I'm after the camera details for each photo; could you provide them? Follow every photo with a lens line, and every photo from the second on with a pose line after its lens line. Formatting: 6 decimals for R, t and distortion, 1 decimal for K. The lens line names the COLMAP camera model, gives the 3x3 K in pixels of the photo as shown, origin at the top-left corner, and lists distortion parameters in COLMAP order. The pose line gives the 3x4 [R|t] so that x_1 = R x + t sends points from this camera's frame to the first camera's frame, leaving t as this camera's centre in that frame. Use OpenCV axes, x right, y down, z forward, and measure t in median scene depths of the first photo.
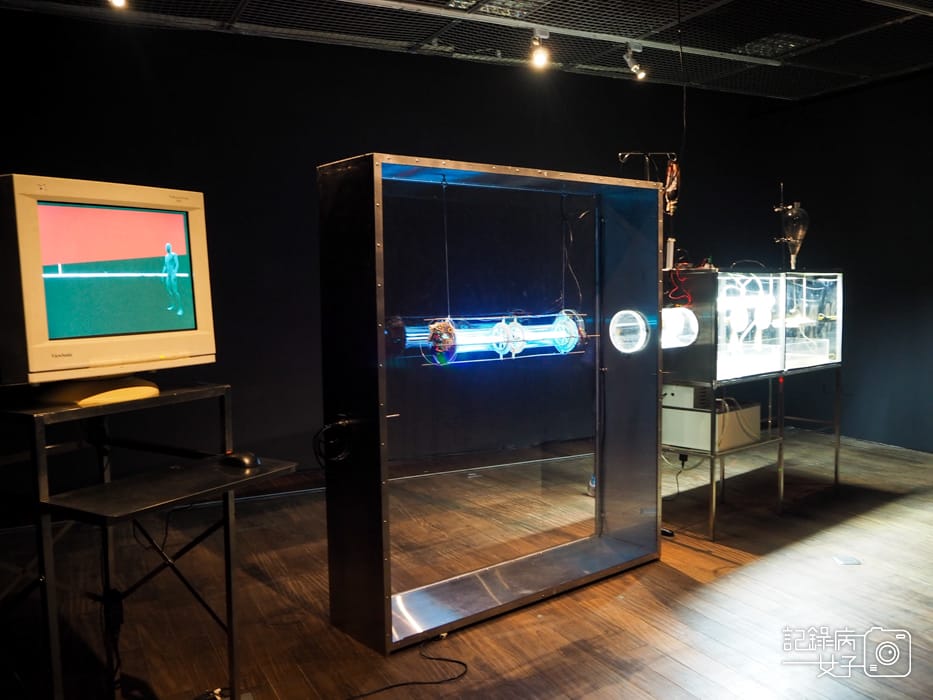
lens RADIAL K [[816.3, 0, 466.5], [0, 816.3, 350.0], [0, 0, 1]] dist [-0.035304, 0.003294]
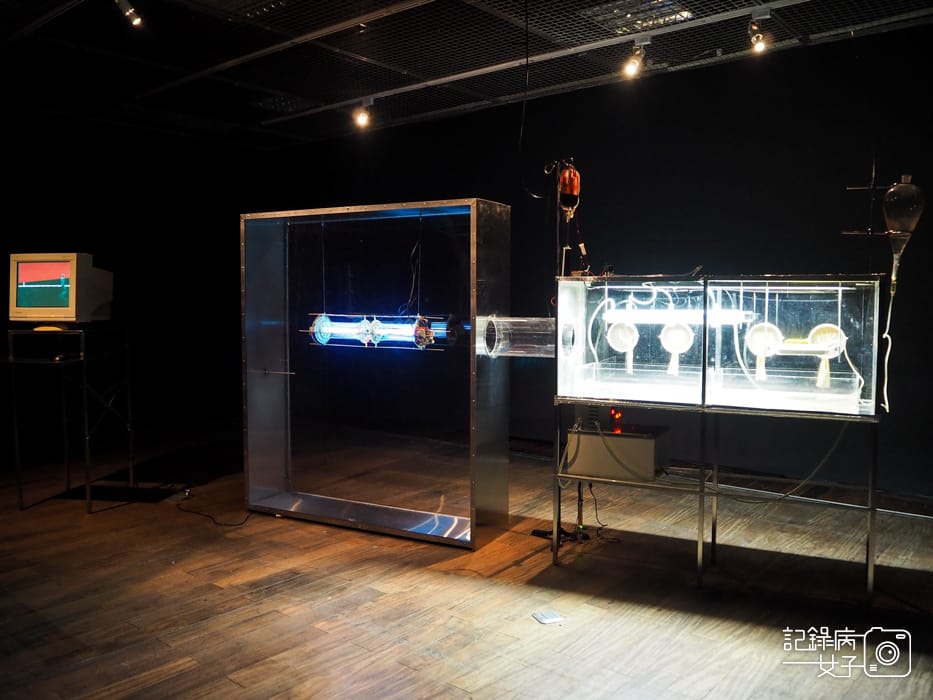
lens RADIAL K [[775.7, 0, 466.5], [0, 775.7, 350.0], [0, 0, 1]] dist [-0.035238, 0.004761]
pose [[0.396901, 0.078233, -0.914521, 1.232343], [-0.081660, 0.995420, 0.049713, -0.058657], [0.914222, 0.054949, 0.401472, 0.611513]]
